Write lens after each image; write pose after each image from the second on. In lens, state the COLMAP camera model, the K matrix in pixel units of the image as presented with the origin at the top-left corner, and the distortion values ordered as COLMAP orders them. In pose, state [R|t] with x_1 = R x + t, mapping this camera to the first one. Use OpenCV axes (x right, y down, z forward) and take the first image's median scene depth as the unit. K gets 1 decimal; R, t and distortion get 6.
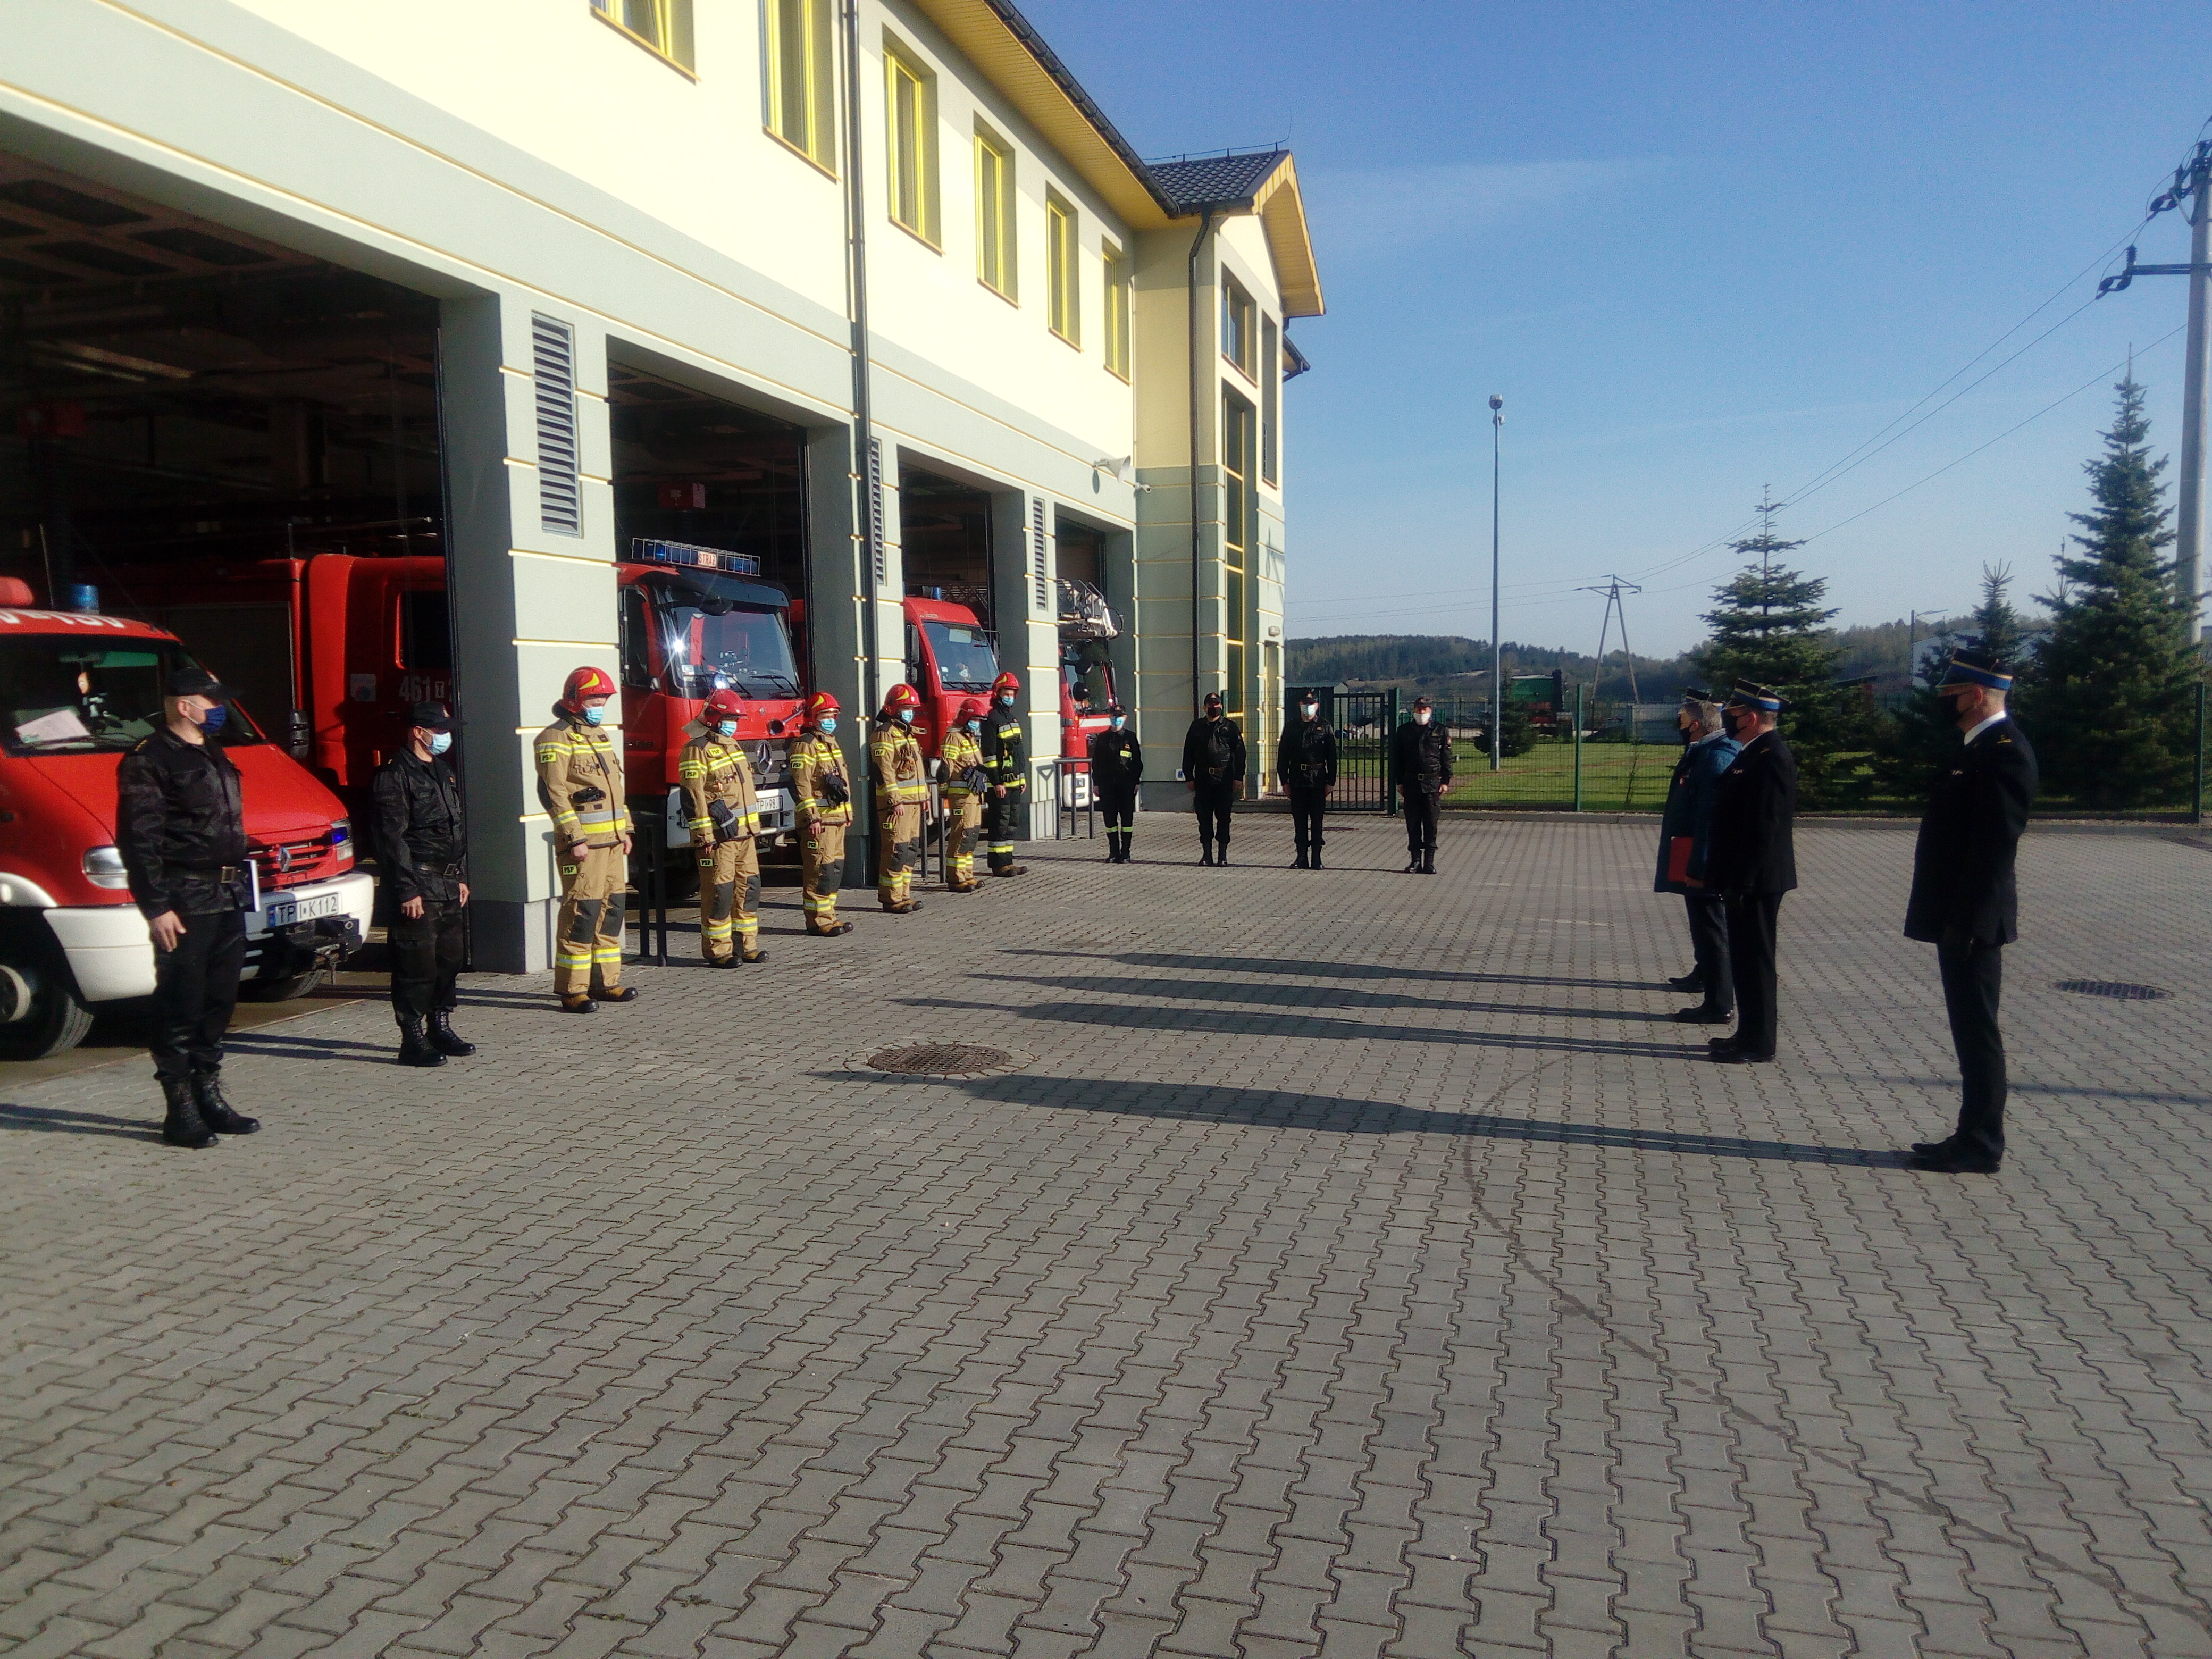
lens RADIAL K [[1702.6, 0, 1107.1], [0, 1702.6, 836.6], [0, 0, 1]] dist [0.081413, -0.078514]
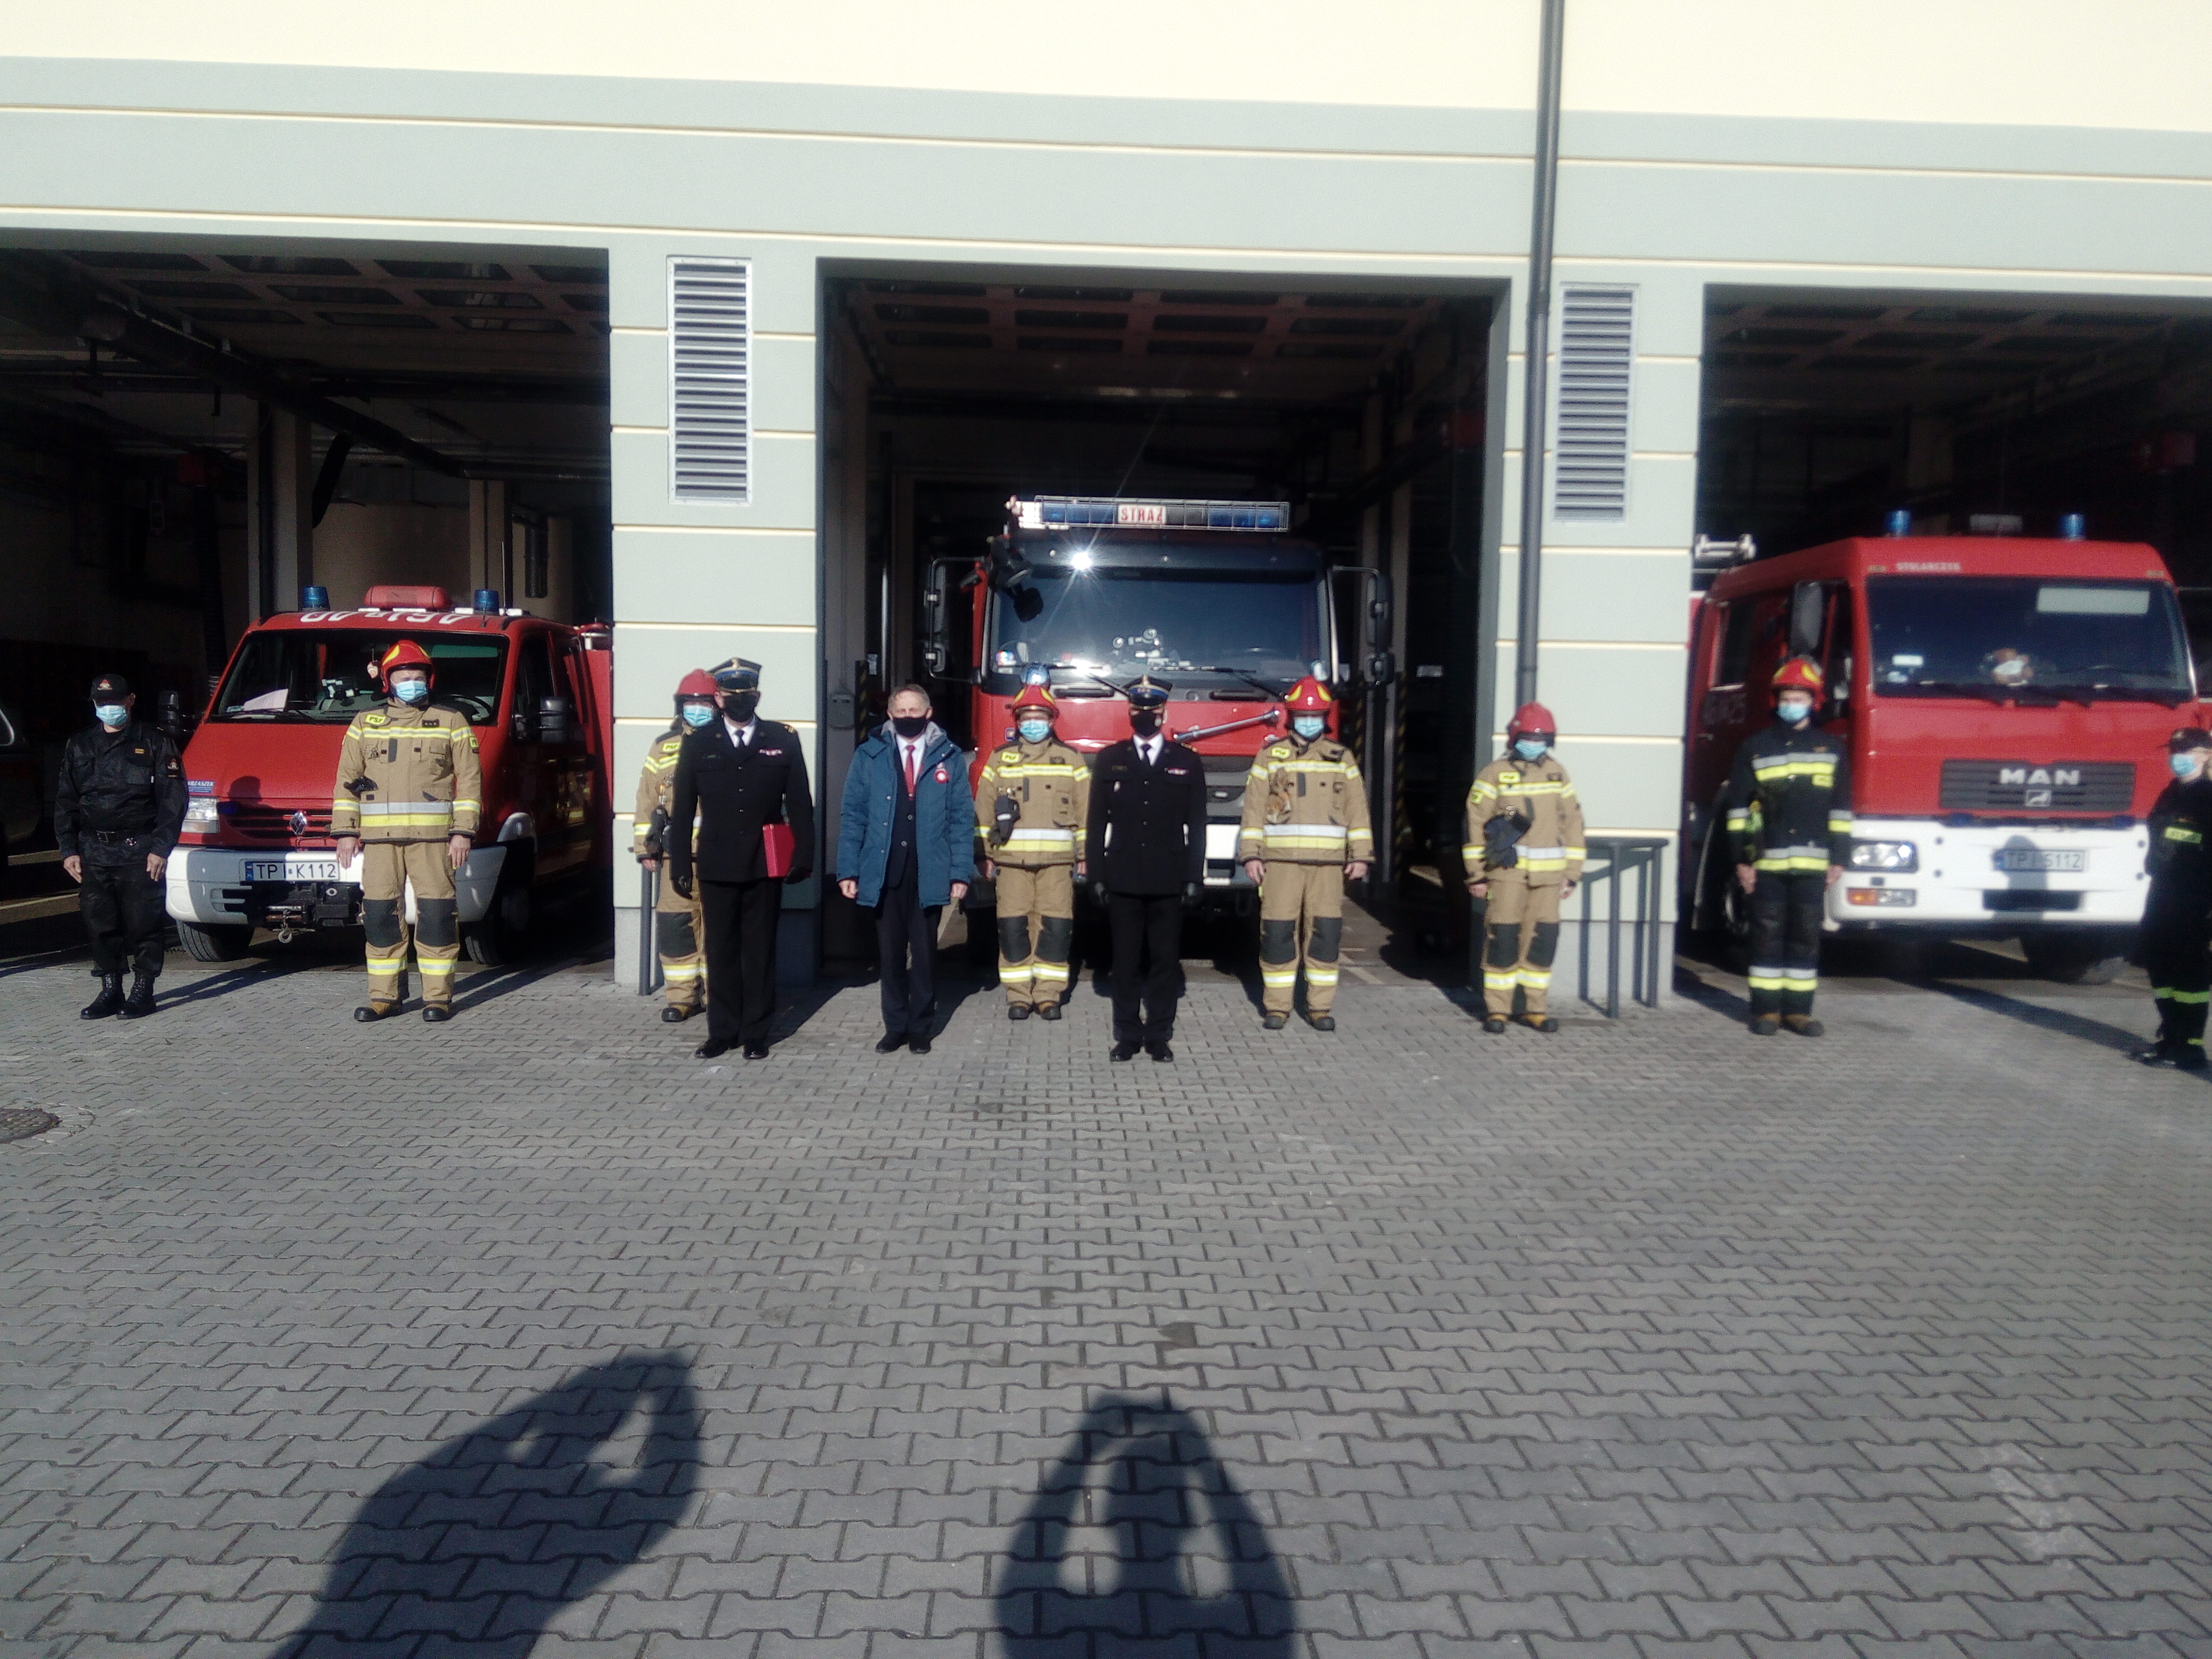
lens RADIAL K [[1702.6, 0, 1104.2], [0, 1702.6, 830.8], [0, 0, 1]] dist [0.081413, -0.078514]
pose [[0.308422, 0.066591, -0.948916, 0.507641], [-0.098660, 0.994406, 0.037716, -0.052271], [0.946119, 0.081987, 0.313267, 0.796750]]
